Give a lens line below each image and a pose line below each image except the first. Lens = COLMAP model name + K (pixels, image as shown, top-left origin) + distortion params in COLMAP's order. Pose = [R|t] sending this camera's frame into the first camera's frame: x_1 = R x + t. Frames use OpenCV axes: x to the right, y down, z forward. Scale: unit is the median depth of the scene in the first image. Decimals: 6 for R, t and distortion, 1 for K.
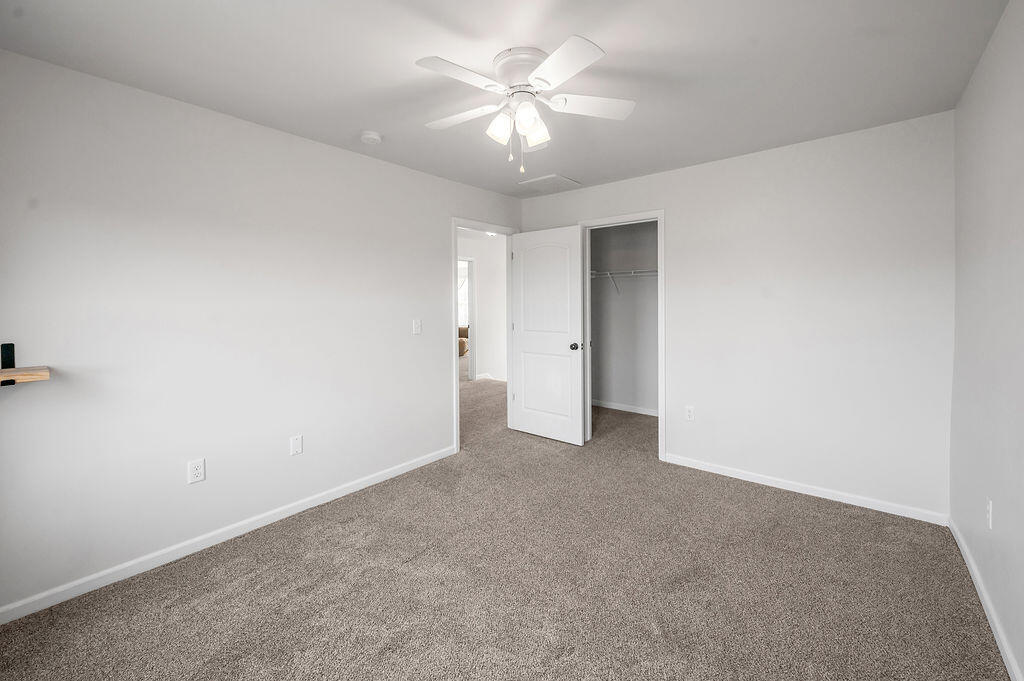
lens RADIAL K [[418.7, 0, 511.5], [0, 418.7, 340.9], [0, 0, 1]] dist [-0.002027, -0.000097]
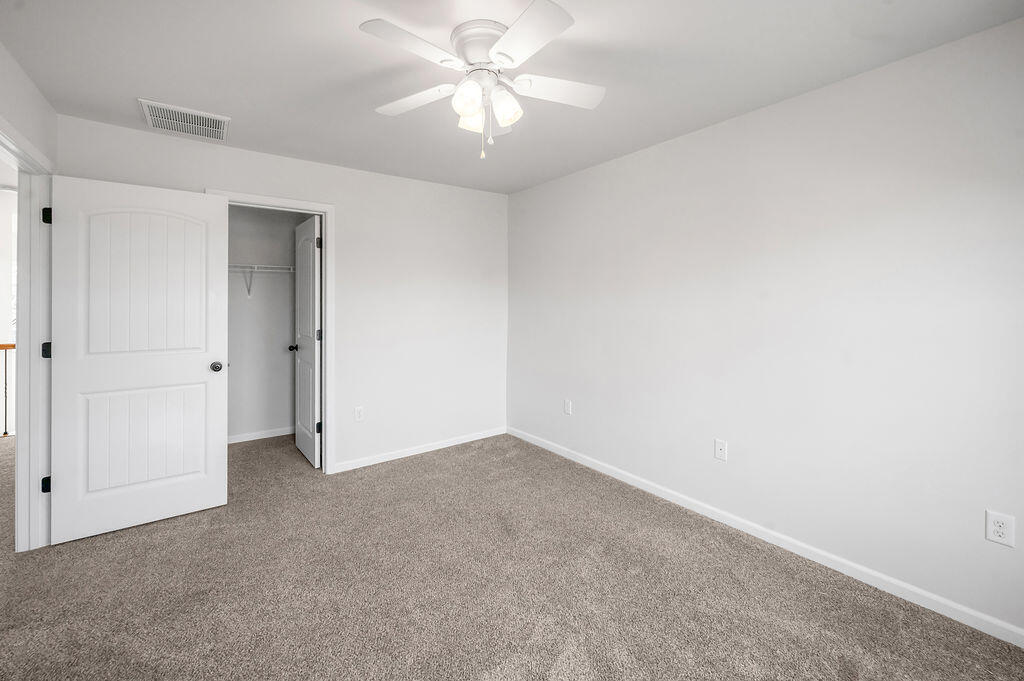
lens RADIAL K [[412.5, 0, 512.2], [0, 412.5, 336.2], [0, 0, 1]] dist [0.001764, 0.000138]
pose [[0.246782, -0.071390, 0.966438, -0.411434], [0.088398, 0.994783, 0.050912, -0.030652], [-0.965031, 0.072867, 0.251805, 0.358267]]
